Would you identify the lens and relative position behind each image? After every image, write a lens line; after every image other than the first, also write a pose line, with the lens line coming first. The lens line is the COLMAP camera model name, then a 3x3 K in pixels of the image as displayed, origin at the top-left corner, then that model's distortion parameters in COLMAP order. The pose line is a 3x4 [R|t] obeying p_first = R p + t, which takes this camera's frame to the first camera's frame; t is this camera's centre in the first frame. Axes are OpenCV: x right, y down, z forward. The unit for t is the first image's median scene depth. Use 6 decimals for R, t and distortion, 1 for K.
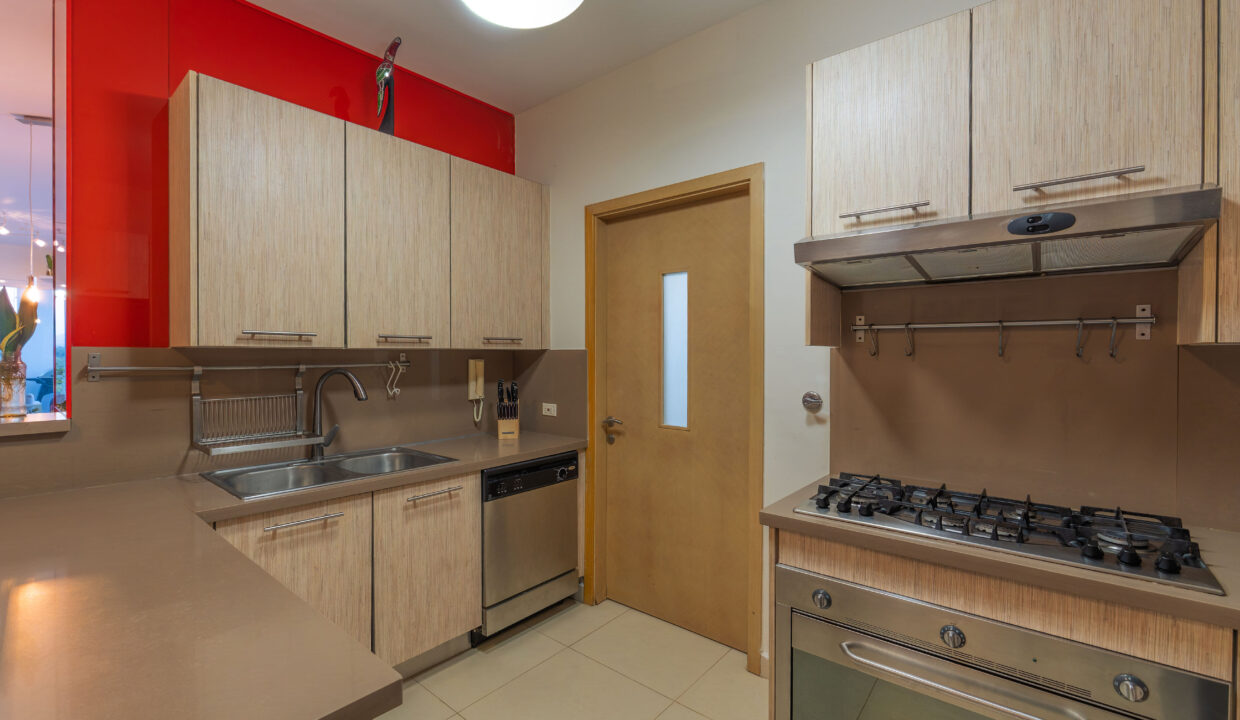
lens RADIAL K [[518.1, 0, 618.6], [0, 518.1, 357.2], [0, 0, 1]] dist [-0.007935, -0.000150]
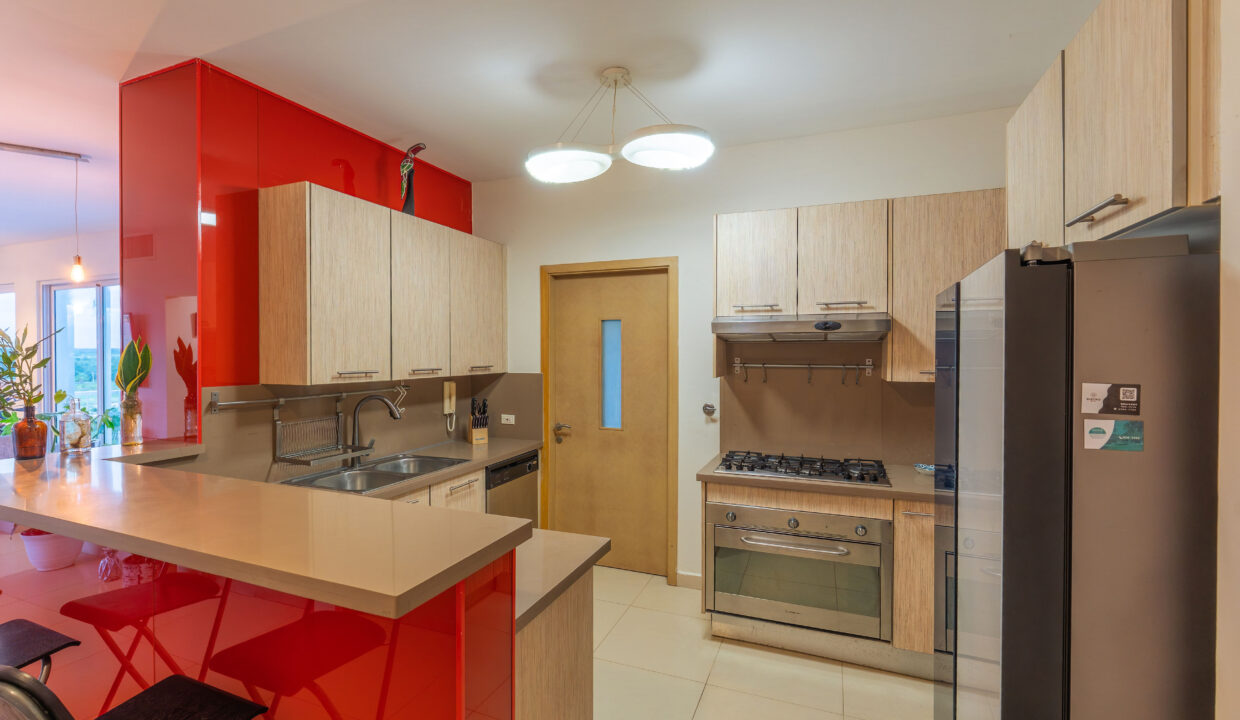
lens RADIAL K [[518.1, 0, 618.6], [0, 518.1, 357.2], [0, 0, 1]] dist [-0.007935, -0.000150]
pose [[0.951134, -0.002499, 0.308767, -0.404171], [0.002603, 0.999997, 0.000075, -0.079537], [-0.308766, 0.000732, 0.951138, -0.467262]]
